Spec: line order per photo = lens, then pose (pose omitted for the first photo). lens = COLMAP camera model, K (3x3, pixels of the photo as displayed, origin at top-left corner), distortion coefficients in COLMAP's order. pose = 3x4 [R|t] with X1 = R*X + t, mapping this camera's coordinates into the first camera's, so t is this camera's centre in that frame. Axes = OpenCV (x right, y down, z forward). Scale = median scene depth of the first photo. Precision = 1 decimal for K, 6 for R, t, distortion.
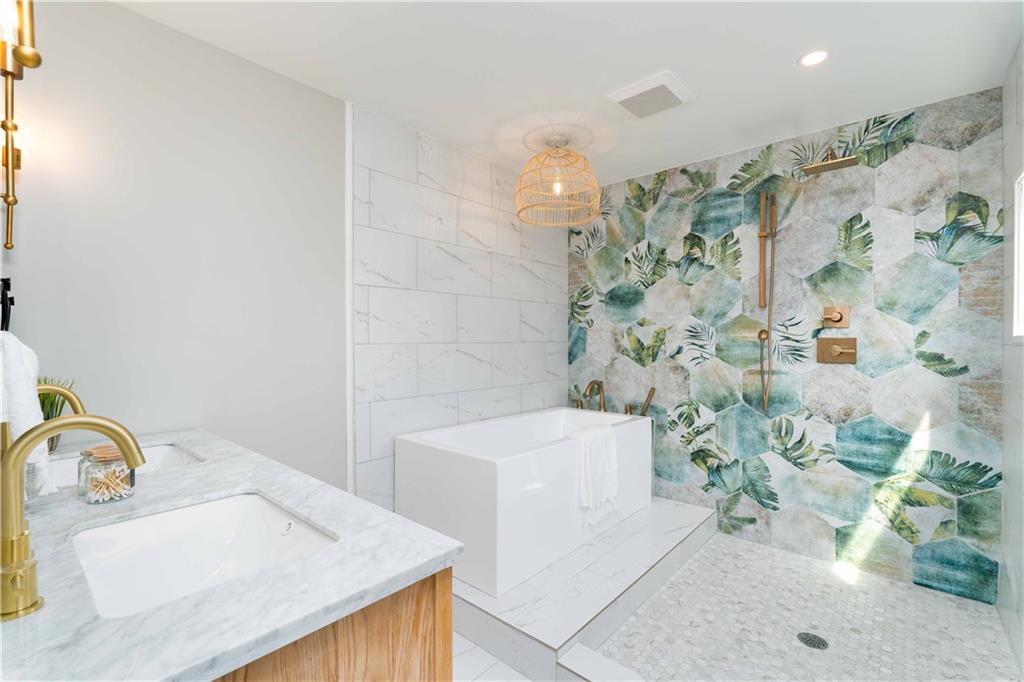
lens RADIAL K [[459.6, 0, 510.3], [0, 459.6, 342.0], [0, 0, 1]] dist [-0.000063, -0.000439]
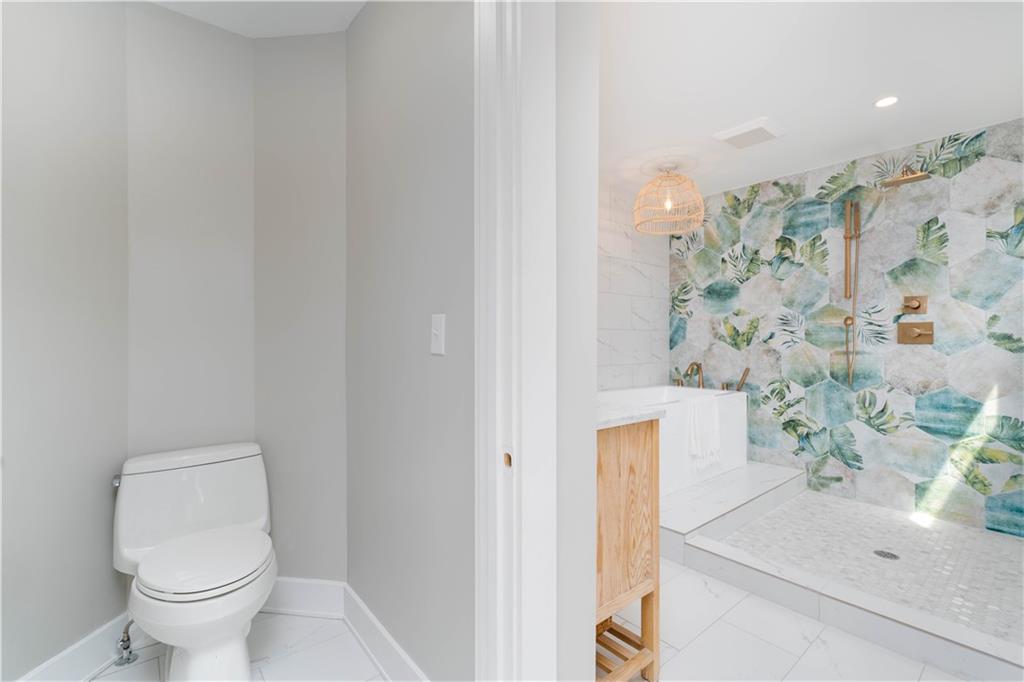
lens RADIAL K [[459.6, 0, 513.9], [0, 459.6, 339.5], [0, 0, 1]] dist [-0.000063, -0.000439]
pose [[0.989005, 0.001568, -0.147872, -0.132768], [-0.002509, 0.999978, -0.006173, 0.043987], [0.147859, 0.006476, 0.988987, -0.312303]]
